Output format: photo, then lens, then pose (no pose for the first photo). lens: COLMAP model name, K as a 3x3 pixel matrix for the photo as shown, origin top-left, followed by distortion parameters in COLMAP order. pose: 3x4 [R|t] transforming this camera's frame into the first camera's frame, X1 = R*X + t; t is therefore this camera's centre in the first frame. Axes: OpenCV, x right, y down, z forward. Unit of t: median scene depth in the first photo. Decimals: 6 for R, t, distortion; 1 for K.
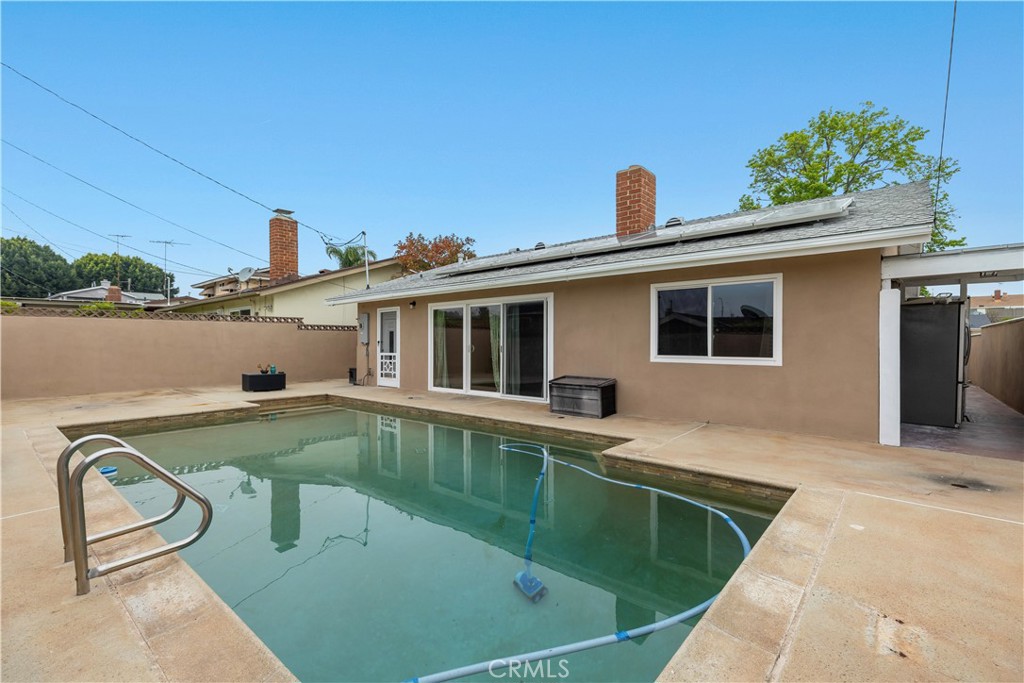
lens RADIAL K [[458.8, 0, 513.2], [0, 458.8, 344.0], [0, 0, 1]] dist [-0.001992, -0.000459]
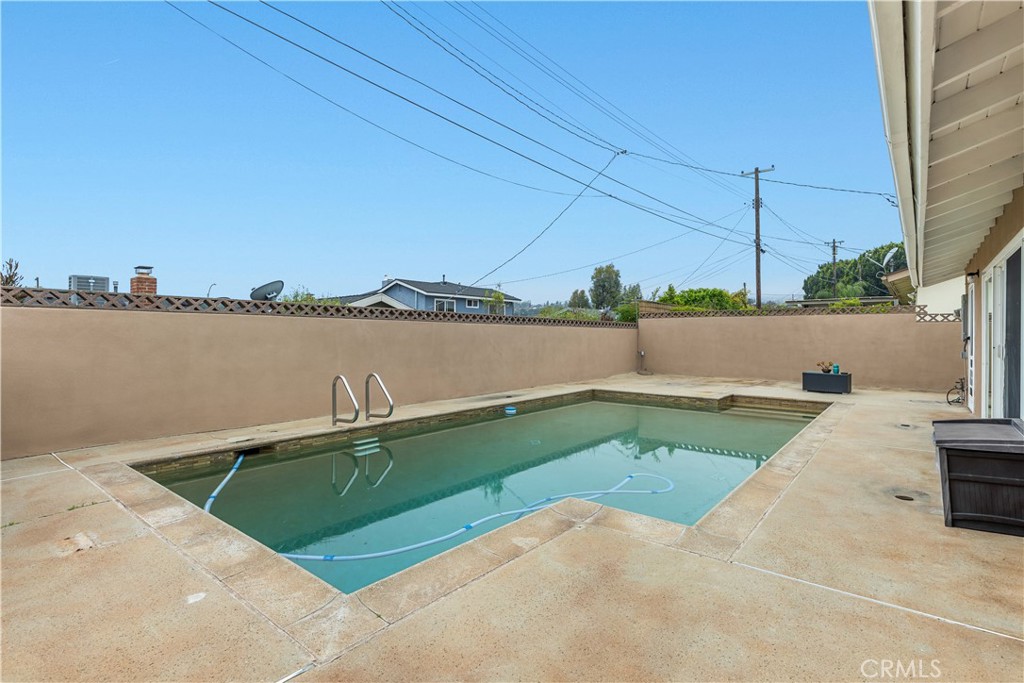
lens RADIAL K [[500.0, 0, 514.1], [0, 500.0, 338.5], [0, 0, 1]] dist [-0.016383, -0.000154]
pose [[0.028780, 0.006374, -0.999565, 0.687398], [-0.010278, 0.999929, 0.006081, -0.000879], [0.999533, 0.010099, 0.028844, 0.662704]]
